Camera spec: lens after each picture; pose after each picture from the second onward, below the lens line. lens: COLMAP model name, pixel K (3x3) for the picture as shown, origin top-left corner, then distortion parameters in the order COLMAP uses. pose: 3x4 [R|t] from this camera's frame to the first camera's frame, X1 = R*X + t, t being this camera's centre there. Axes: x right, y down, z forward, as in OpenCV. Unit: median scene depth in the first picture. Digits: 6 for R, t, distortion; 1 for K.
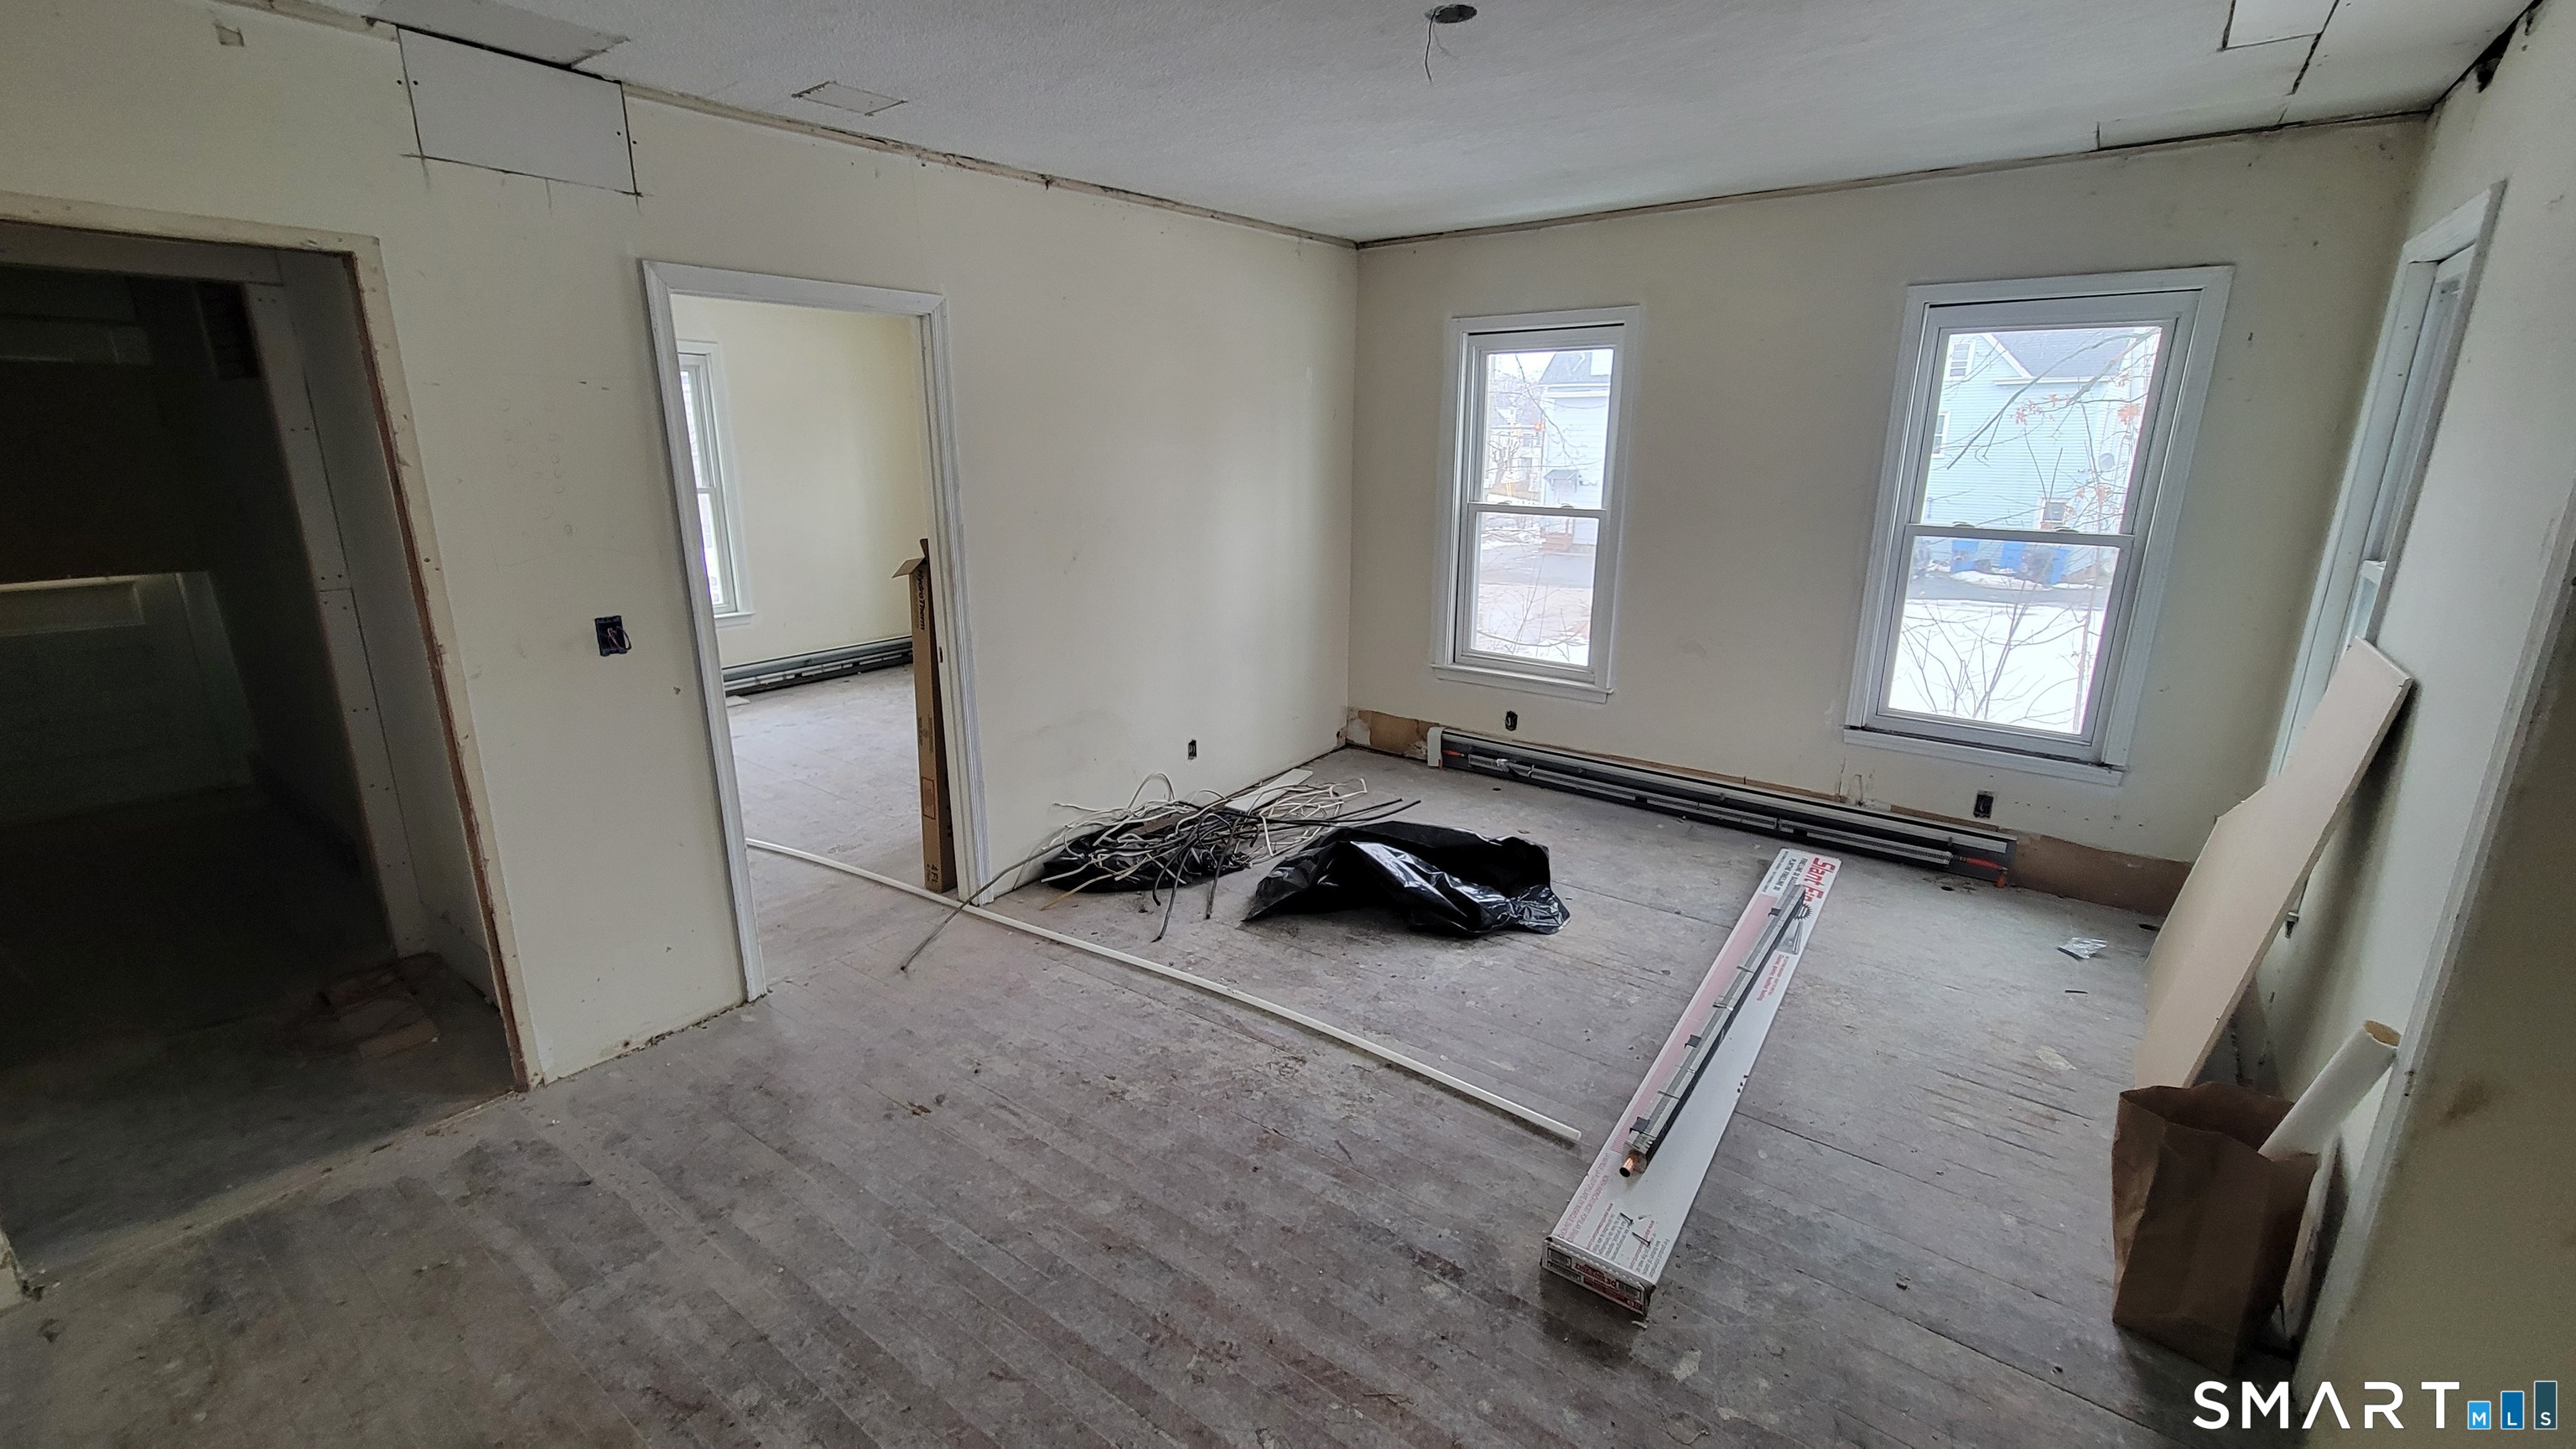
lens RADIAL K [[1078.5, 0, 1288.0], [0, 1078.5, 724.5], [0, 0, 1]] dist [-0.000271, 0.000008]
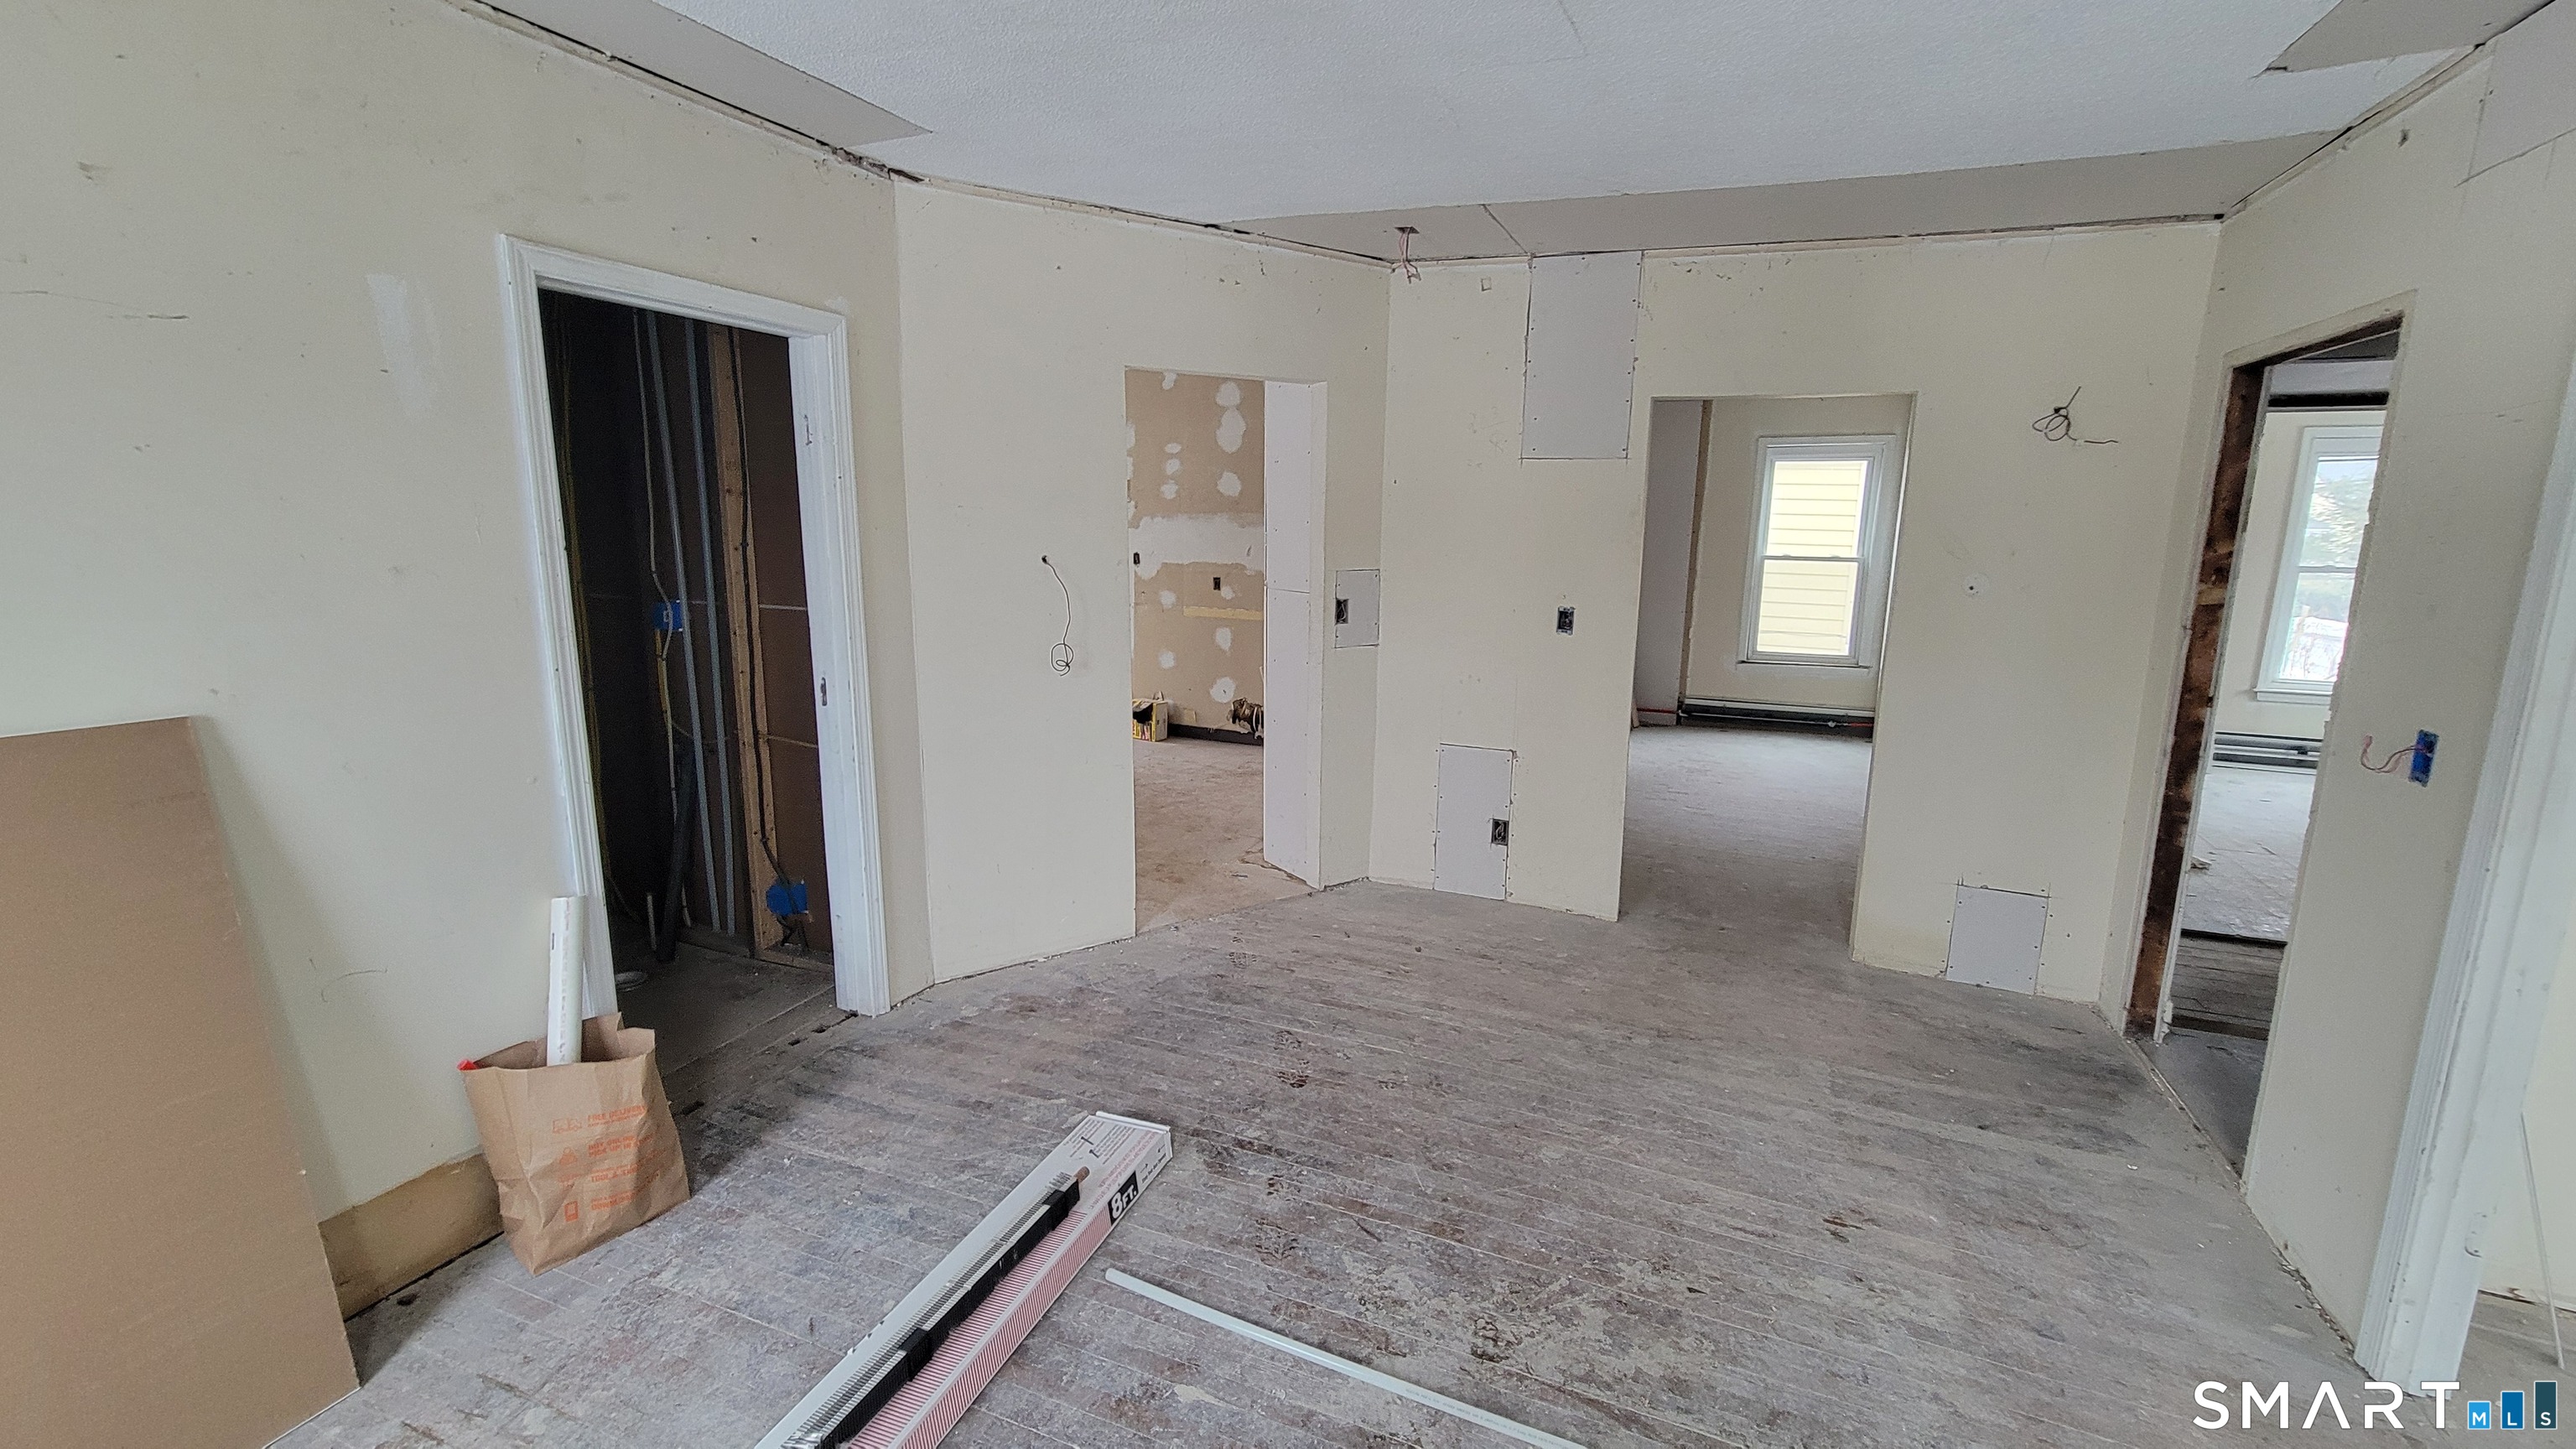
lens RADIAL K [[1078.5, 0, 1288.0], [0, 1078.5, 724.5], [0, 0, 1]] dist [-0.000271, 0.000008]
pose [[-0.971269, 0.025235, -0.236643, 0.351685], [-0.081207, 0.899539, 0.429226, -0.418722], [0.223701, 0.436111, -0.871645, 1.726052]]
